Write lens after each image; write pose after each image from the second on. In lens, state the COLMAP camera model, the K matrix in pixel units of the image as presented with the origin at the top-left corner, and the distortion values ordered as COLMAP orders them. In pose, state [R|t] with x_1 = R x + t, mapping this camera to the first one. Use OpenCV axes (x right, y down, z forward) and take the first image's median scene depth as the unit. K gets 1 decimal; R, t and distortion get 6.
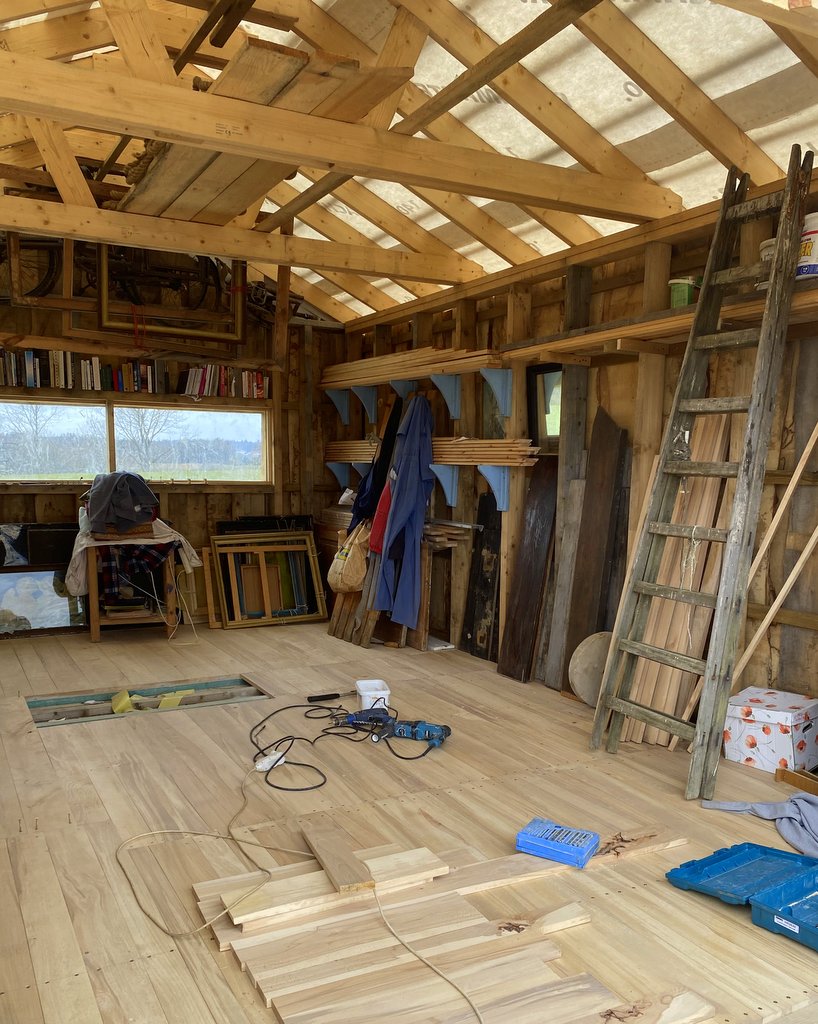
lens RADIAL K [[910.6, 0, 410.0], [0, 910.6, 615.3], [0, 0, 1]] dist [-0.002488, -0.007516]
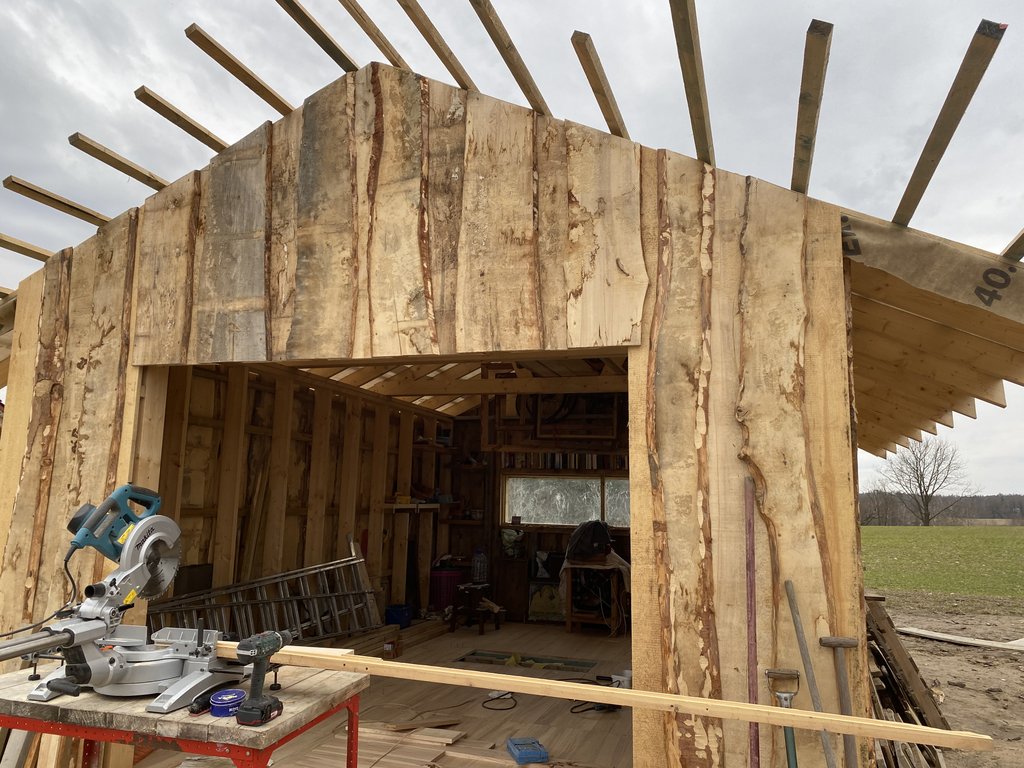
lens RADIAL K [[774.2, 0, 512.0], [0, 774.2, 384.0], [0, 0, 1]] dist [0.123287, -0.173094]
pose [[0.700056, -0.105428, -0.706263, 0.532154], [-0.129983, 0.953704, -0.271207, 0.000076], [0.702158, 0.281662, 0.653942, -0.042129]]
